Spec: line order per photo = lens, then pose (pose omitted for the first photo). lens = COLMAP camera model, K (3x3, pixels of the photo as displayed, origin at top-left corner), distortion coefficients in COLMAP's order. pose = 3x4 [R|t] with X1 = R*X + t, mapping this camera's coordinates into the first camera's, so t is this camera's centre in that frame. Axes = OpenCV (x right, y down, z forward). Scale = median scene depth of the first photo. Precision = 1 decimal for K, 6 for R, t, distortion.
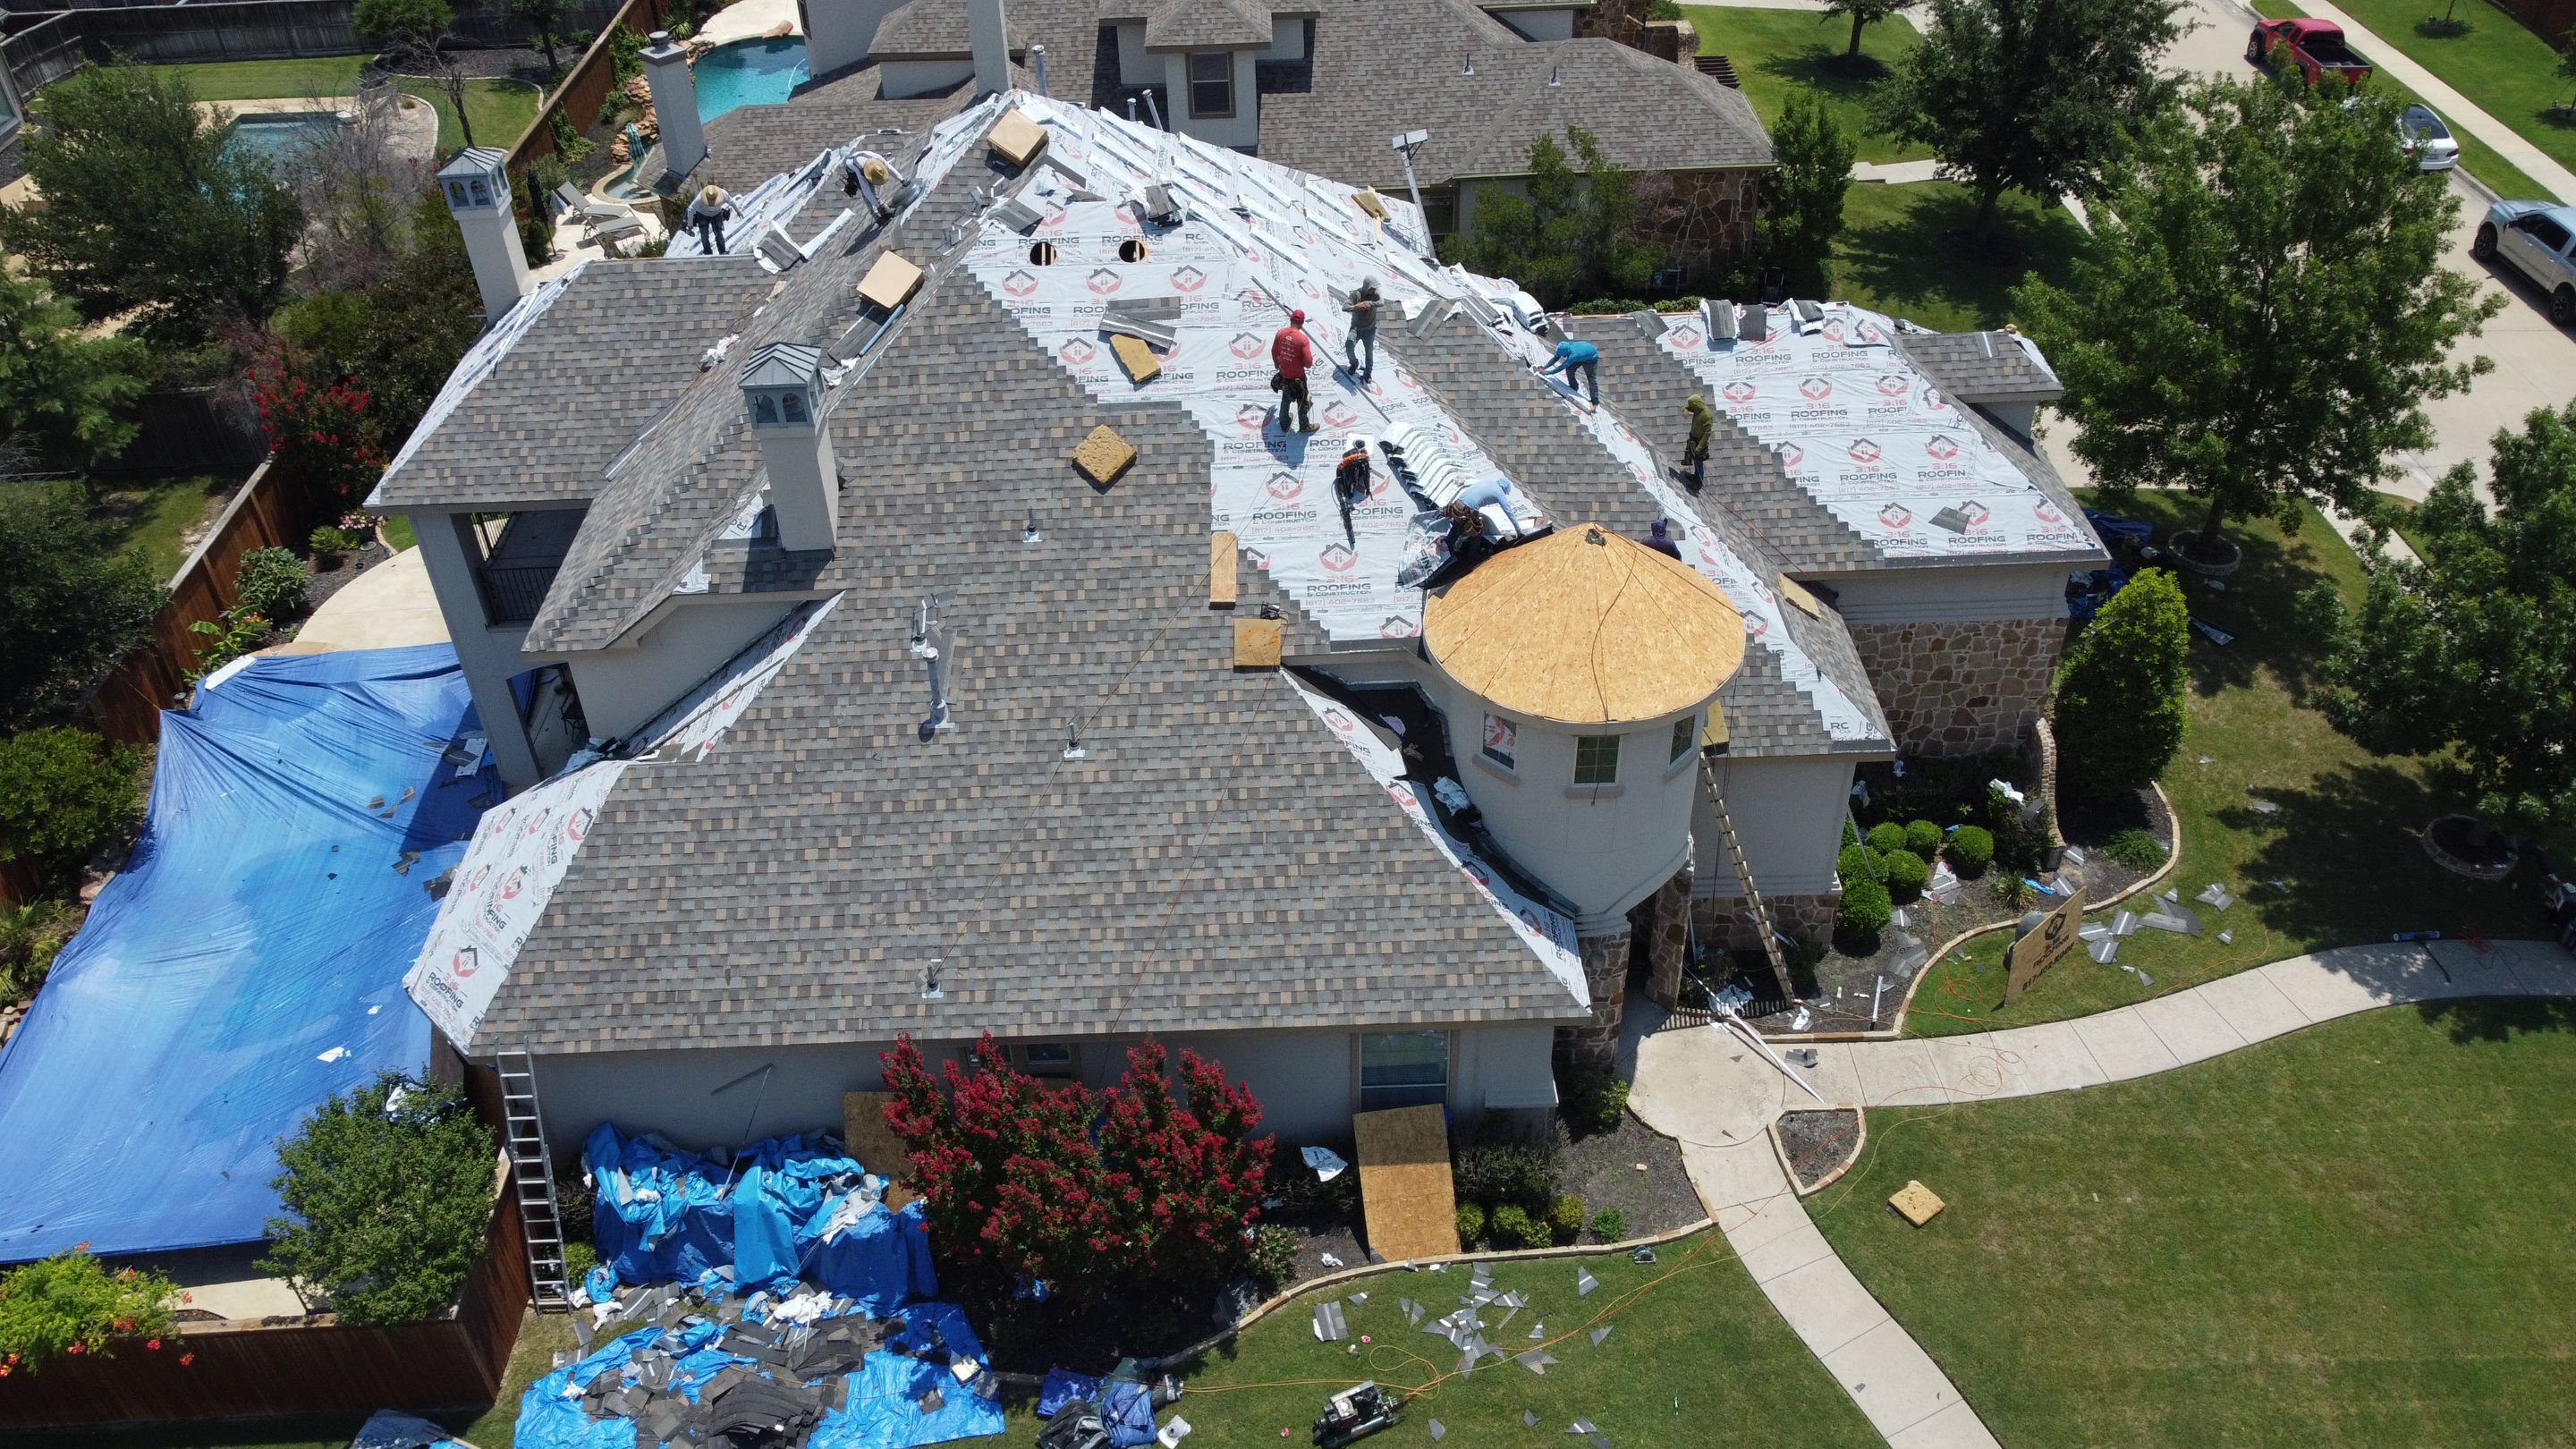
lens RADIAL K [[1956.8, 0, 1282.0], [0, 1956.8, 714.5], [0, 0, 1]] dist [0.002760, -0.010103]
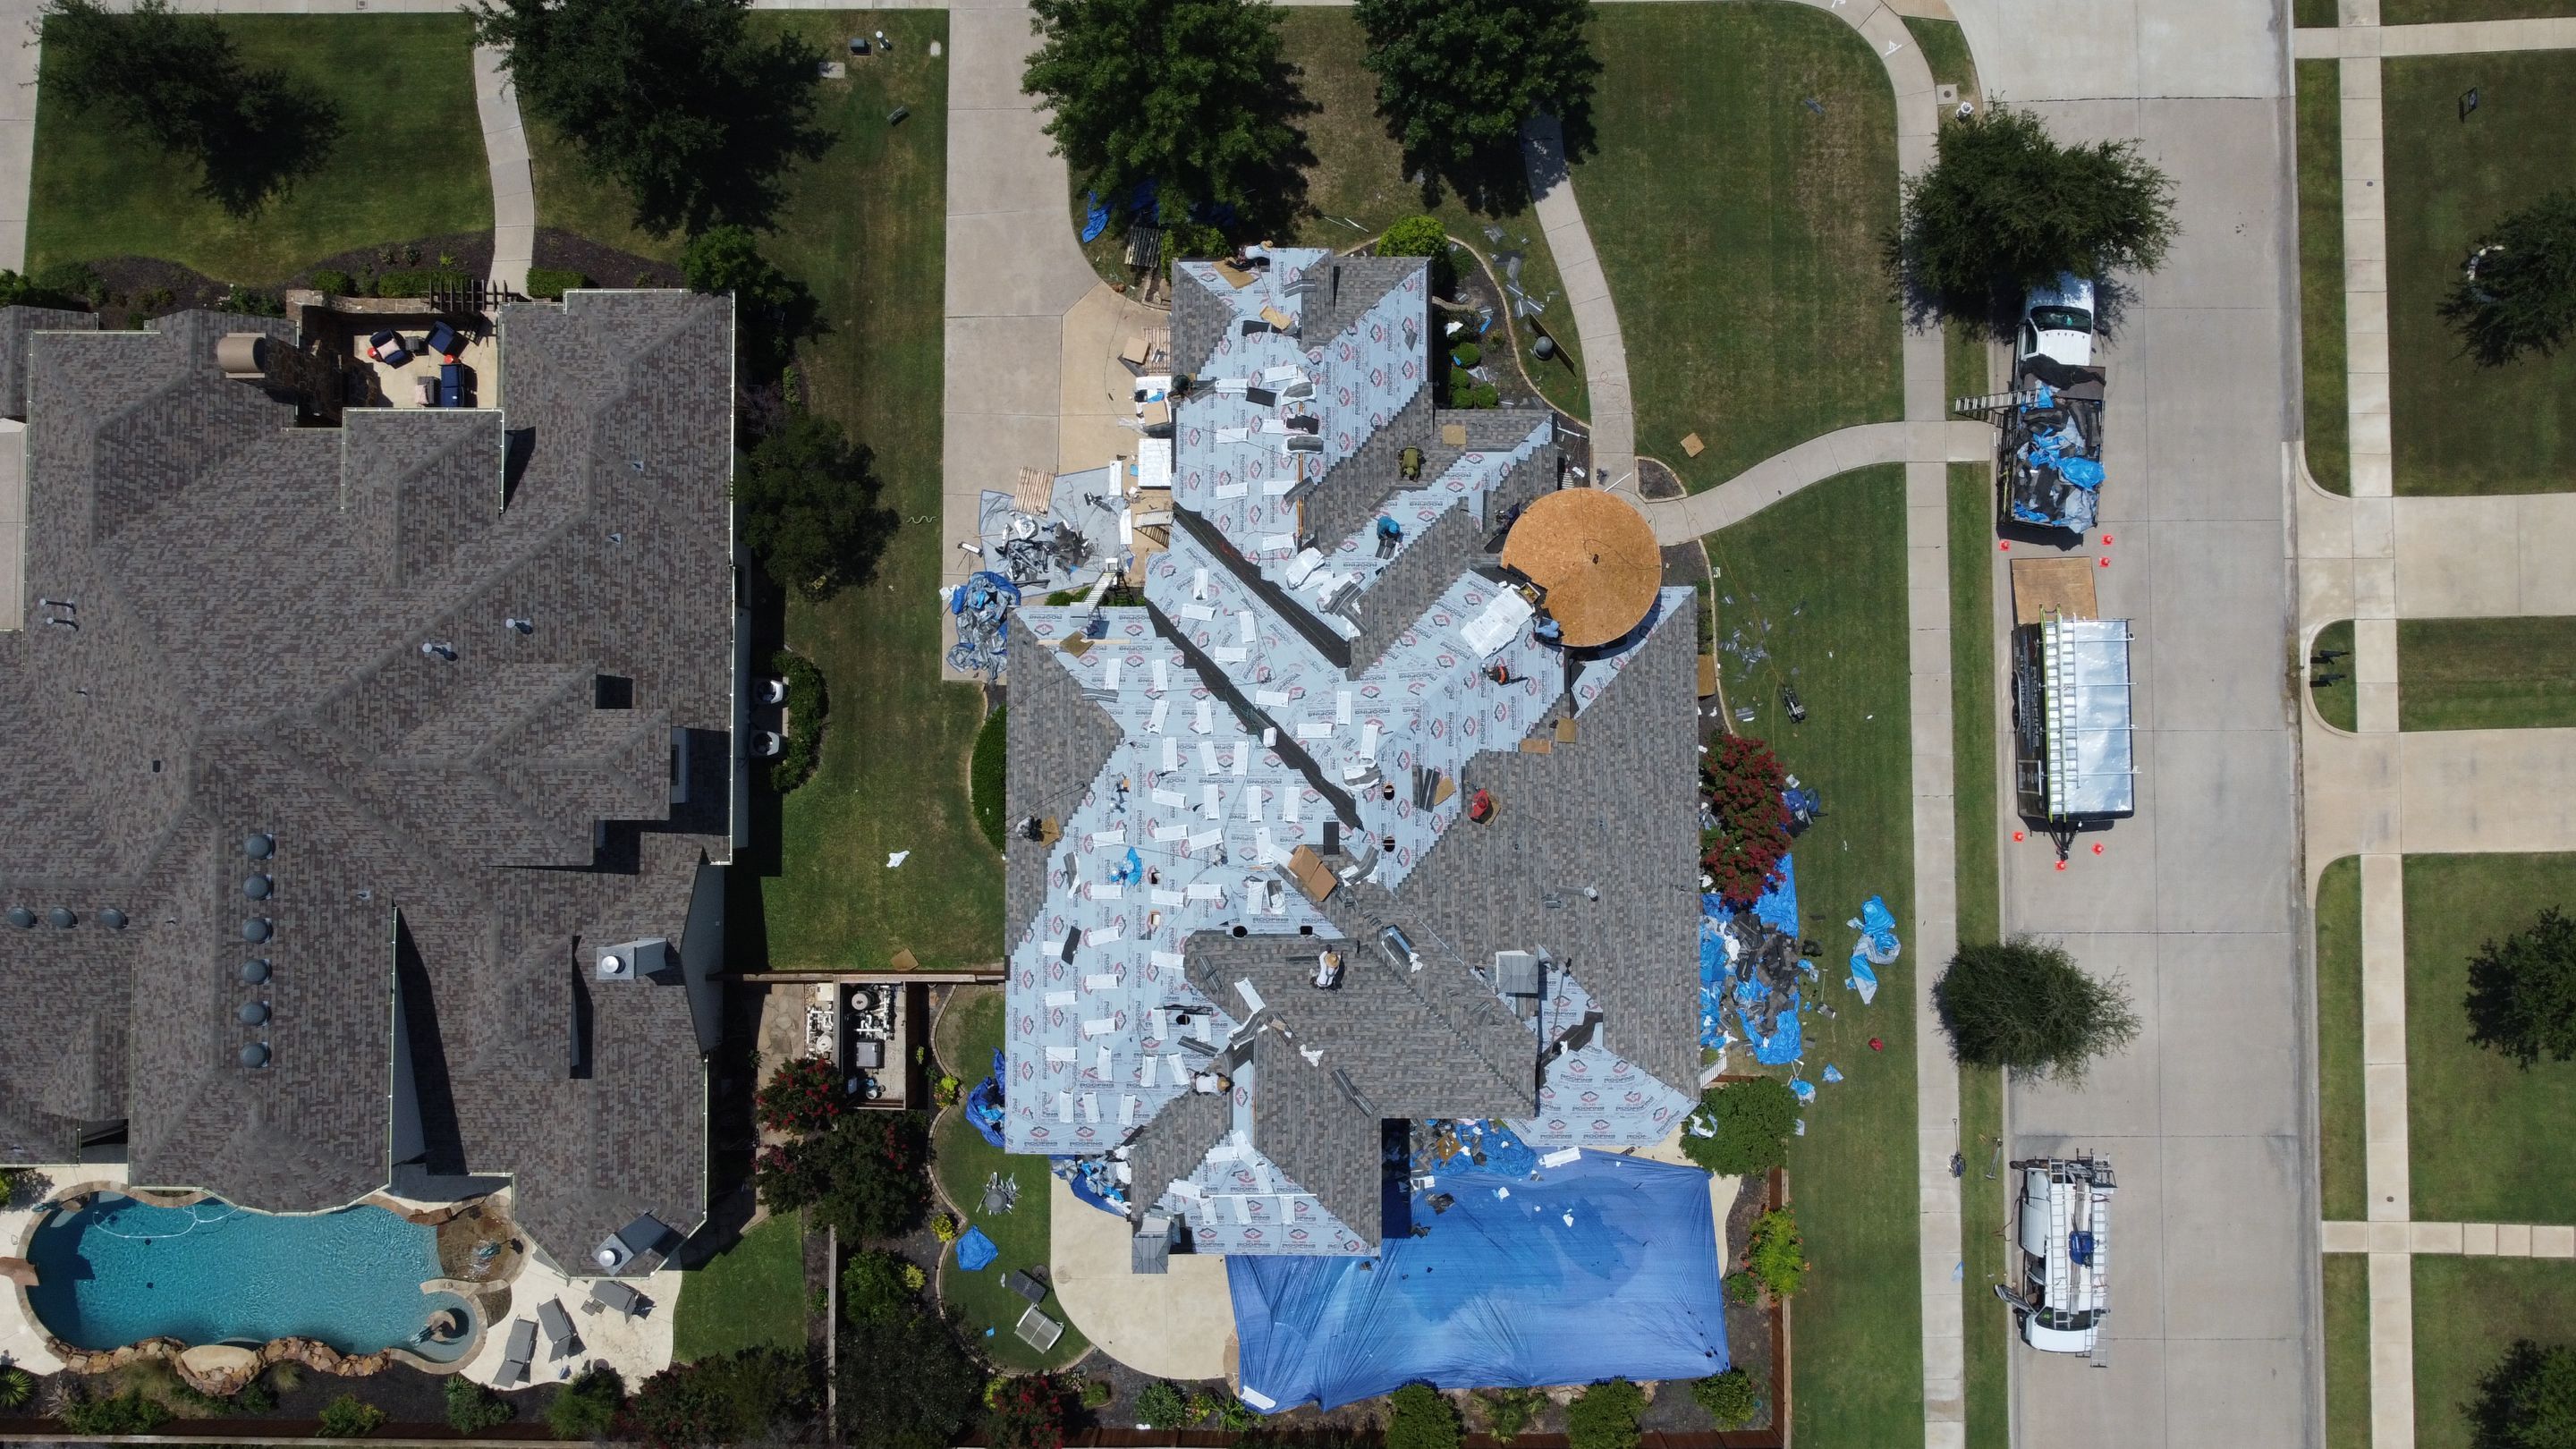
lens RADIAL K [[1956.8, 0, 1281.2], [0, 1956.8, 713.9], [0, 0, 1]] dist [0.002760, -0.010103]
pose [[0.020449, -0.997899, 0.061482, -0.123202], [0.625378, 0.060746, 0.777954, -1.754591], [-0.780054, 0.022542, 0.625306, -0.007751]]
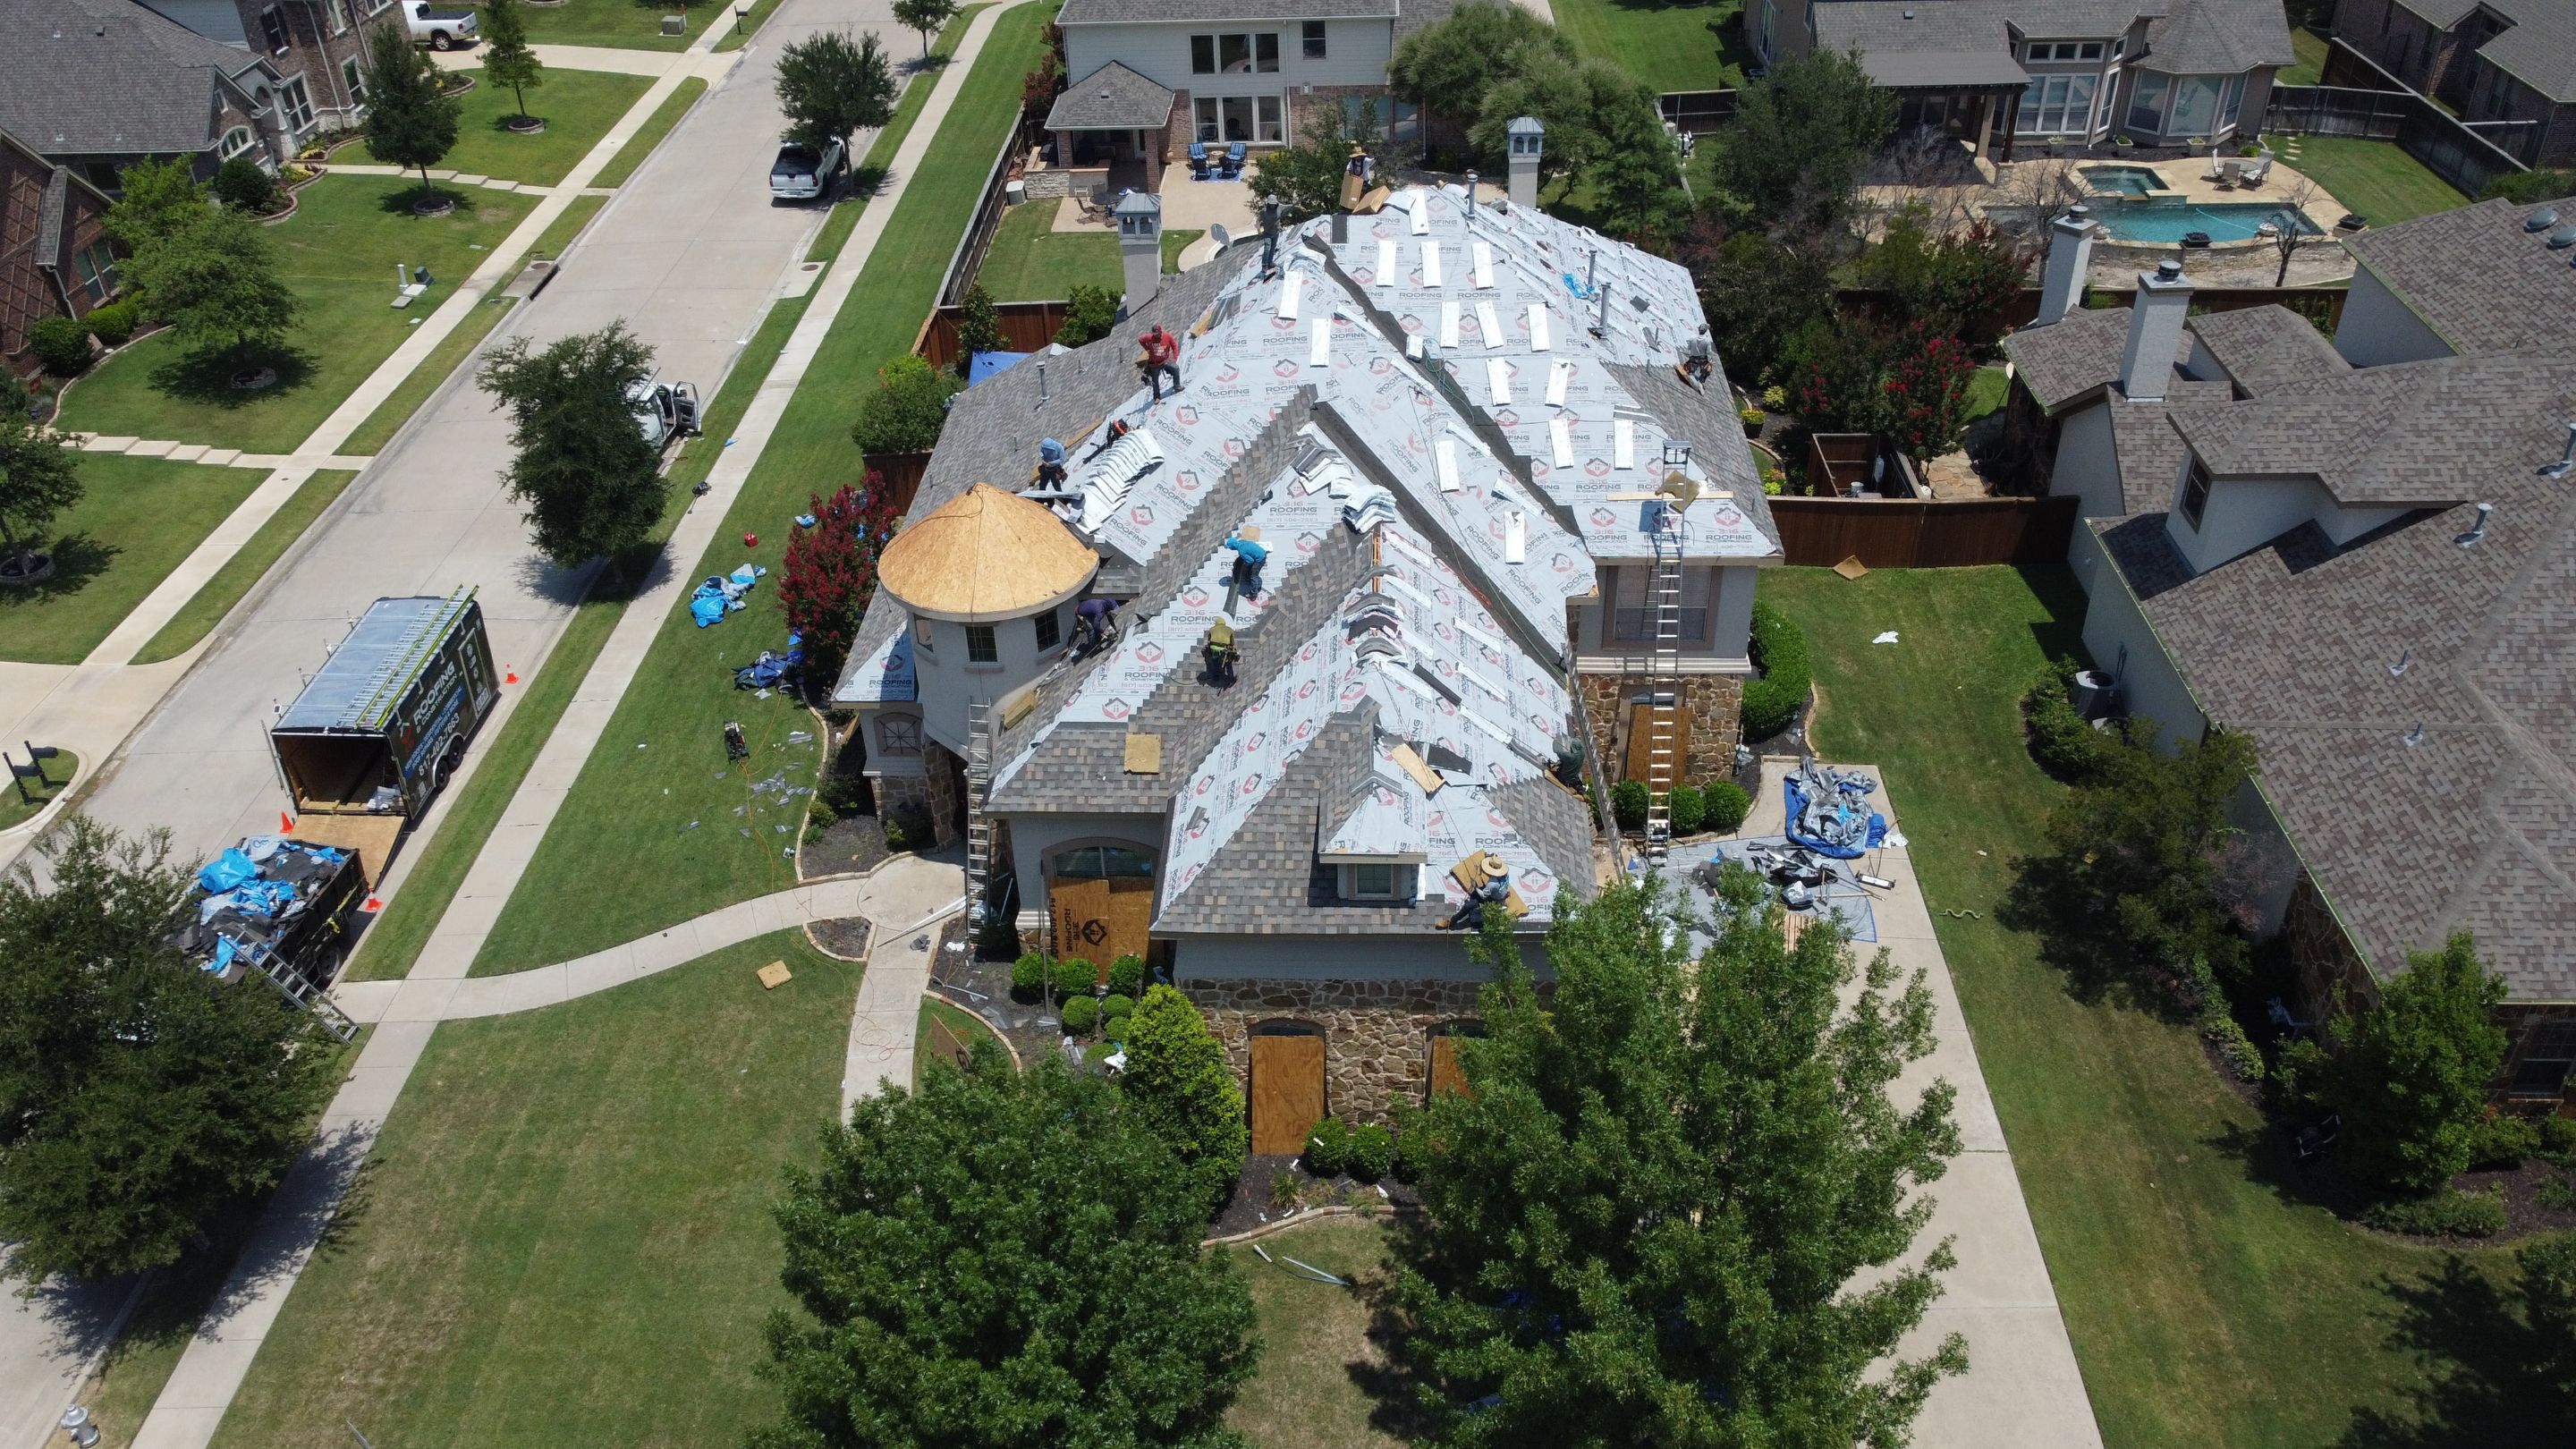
lens RADIAL K [[1956.8, 0, 1284.3], [0, 1956.8, 710.0], [0, 0, 1]] dist [0.002760, -0.010103]
pose [[-0.060584, 0.589252, -0.805675, 1.353899], [-0.584622, 0.633278, 0.507126, -0.822858], [0.809041, 0.501739, 0.306123, 0.777191]]
